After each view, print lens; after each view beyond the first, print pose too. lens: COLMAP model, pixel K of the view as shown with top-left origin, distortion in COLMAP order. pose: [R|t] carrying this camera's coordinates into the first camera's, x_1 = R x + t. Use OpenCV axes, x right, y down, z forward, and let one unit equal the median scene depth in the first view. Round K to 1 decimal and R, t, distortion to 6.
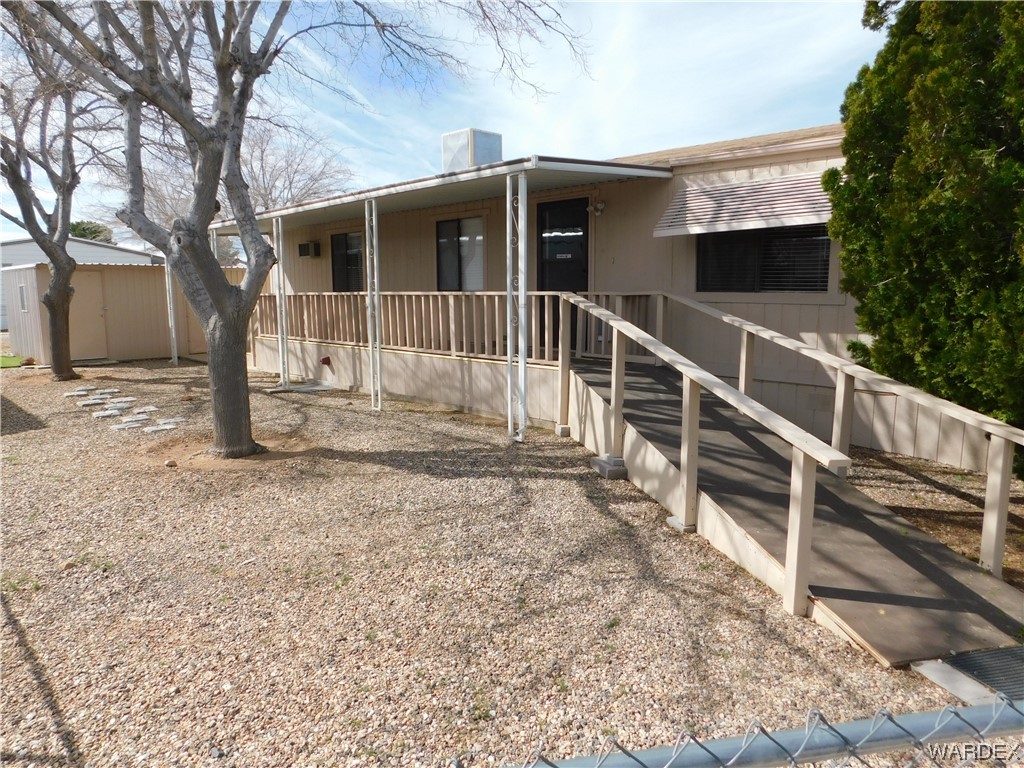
lens RADIAL K [[677.9, 0, 512.0], [0, 677.9, 384.0], [0, 0, 1]] dist [-0.074014, 0.061671]
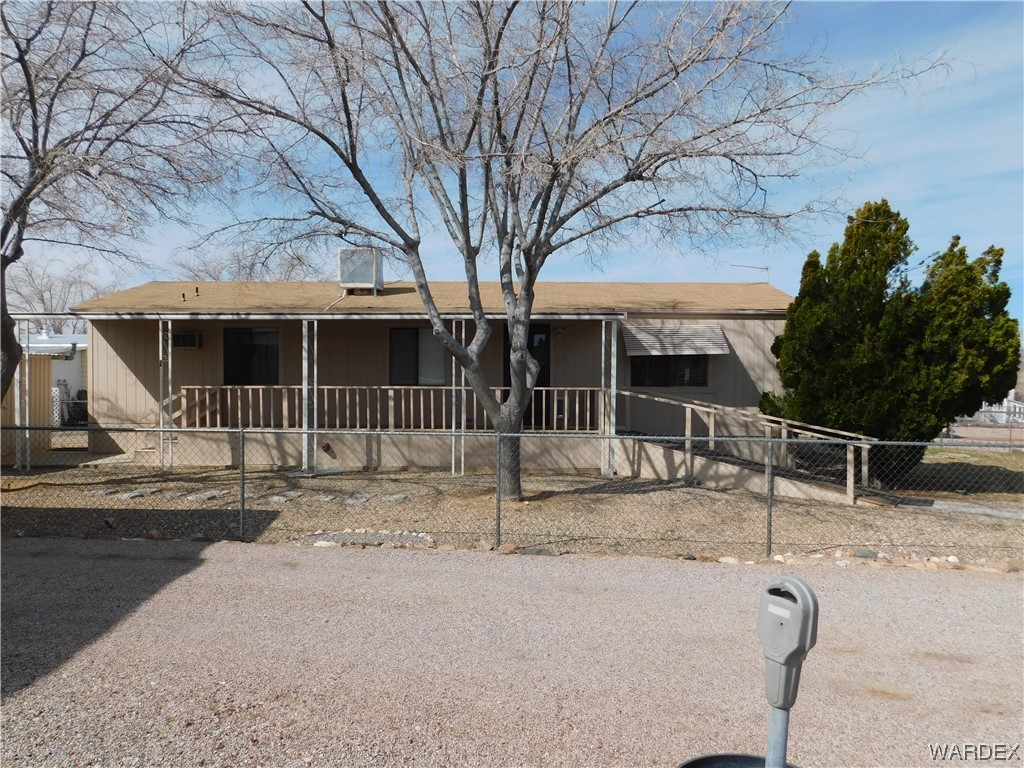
lens RADIAL K [[789.2, 0, 512.0], [0, 789.2, 384.0], [0, 0, 1]] dist [-0.005723, -0.002847]
pose [[0.726196, -0.002020, 0.687484, -1.403247], [0.086436, 0.992329, -0.088387, 0.005510], [-0.682032, 0.123609, 0.720800, -0.238005]]
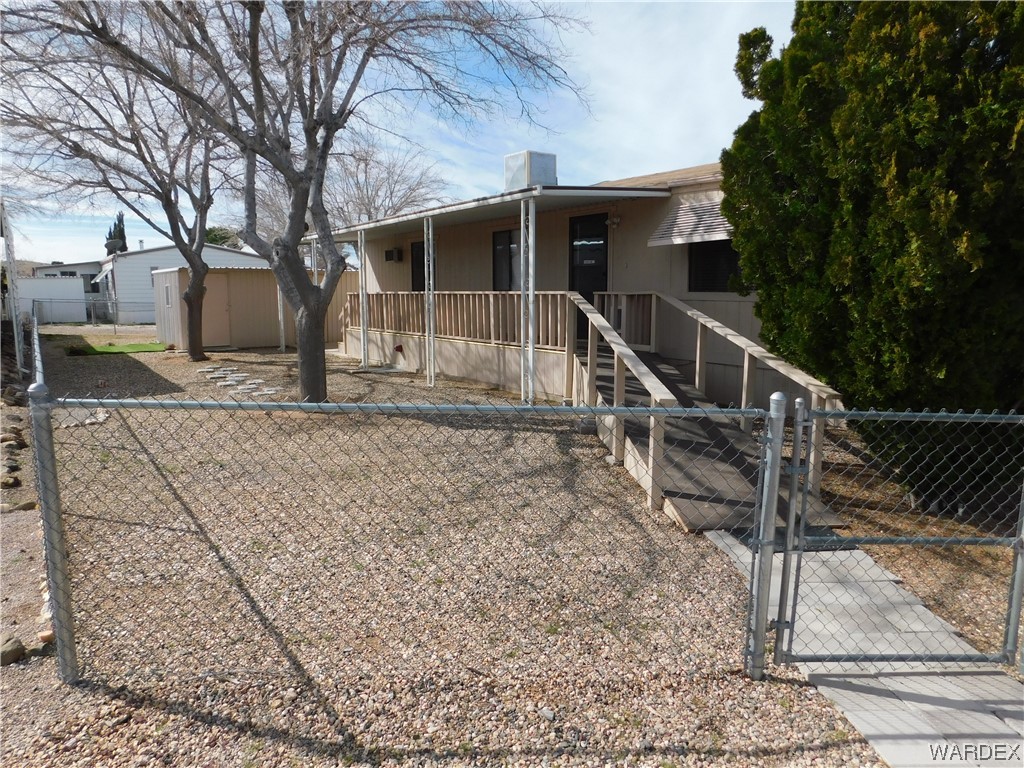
lens RADIAL K [[681.2, 0, 510.9], [0, 681.2, 382.4], [0, 0, 1]] dist [-0.072450, 0.074515]
pose [[0.987884, 0.023457, -0.153408, 0.162720], [-0.024384, 0.999694, -0.004166, 0.039083], [0.153264, 0.007856, 0.988154, -0.251434]]
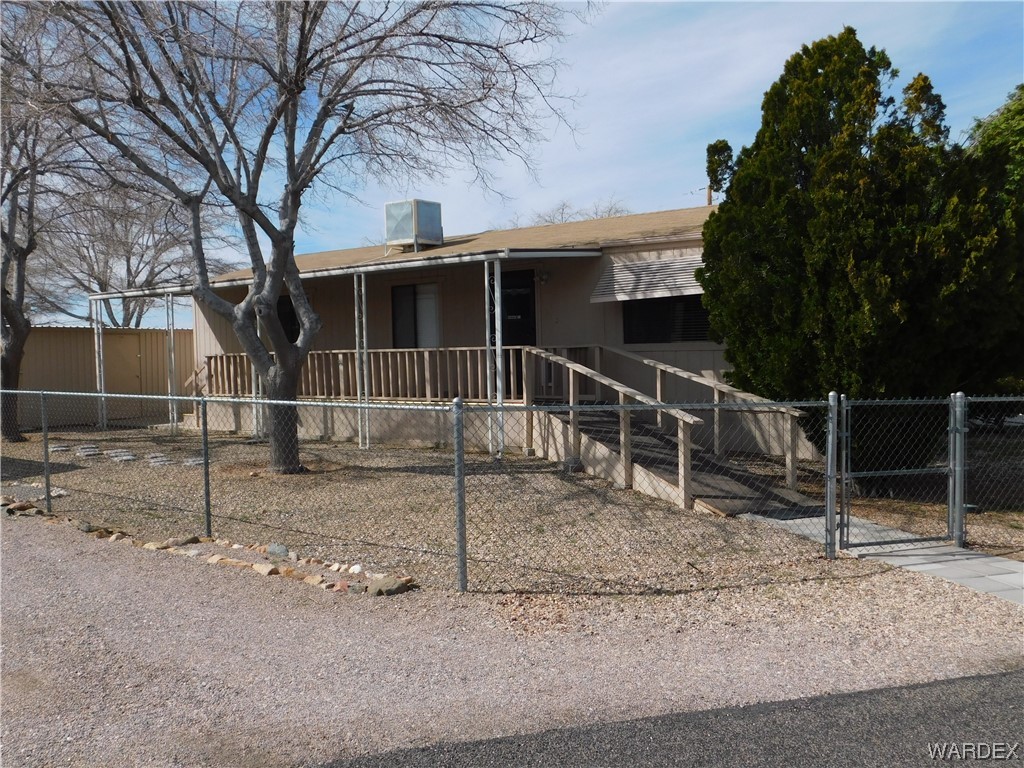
lens RADIAL K [[908.0, 0, 512.0], [0, 908.0, 384.0], [0, 0, 1]] dist [0.004783, -0.001472]
pose [[0.989626, -0.024447, 0.141575, -0.198947], [0.038736, 0.994326, -0.099069, 0.110609], [-0.138350, 0.103526, 0.984958, -0.719308]]
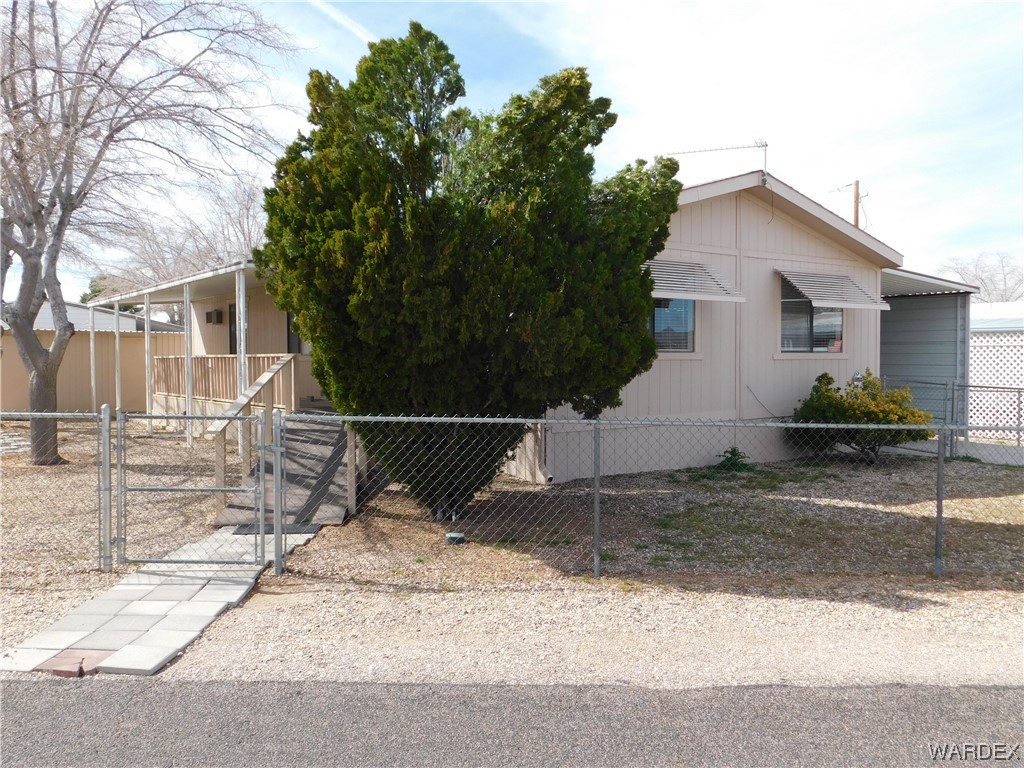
lens RADIAL K [[908.0, 0, 512.0], [0, 908.0, 384.0], [0, 0, 1]] dist [0.004783, -0.001472]
pose [[0.985805, 0.001777, -0.167886, 0.809980], [-0.019923, 0.994117, -0.106461, 0.108114], [0.166709, 0.108294, 0.980041, -0.691171]]
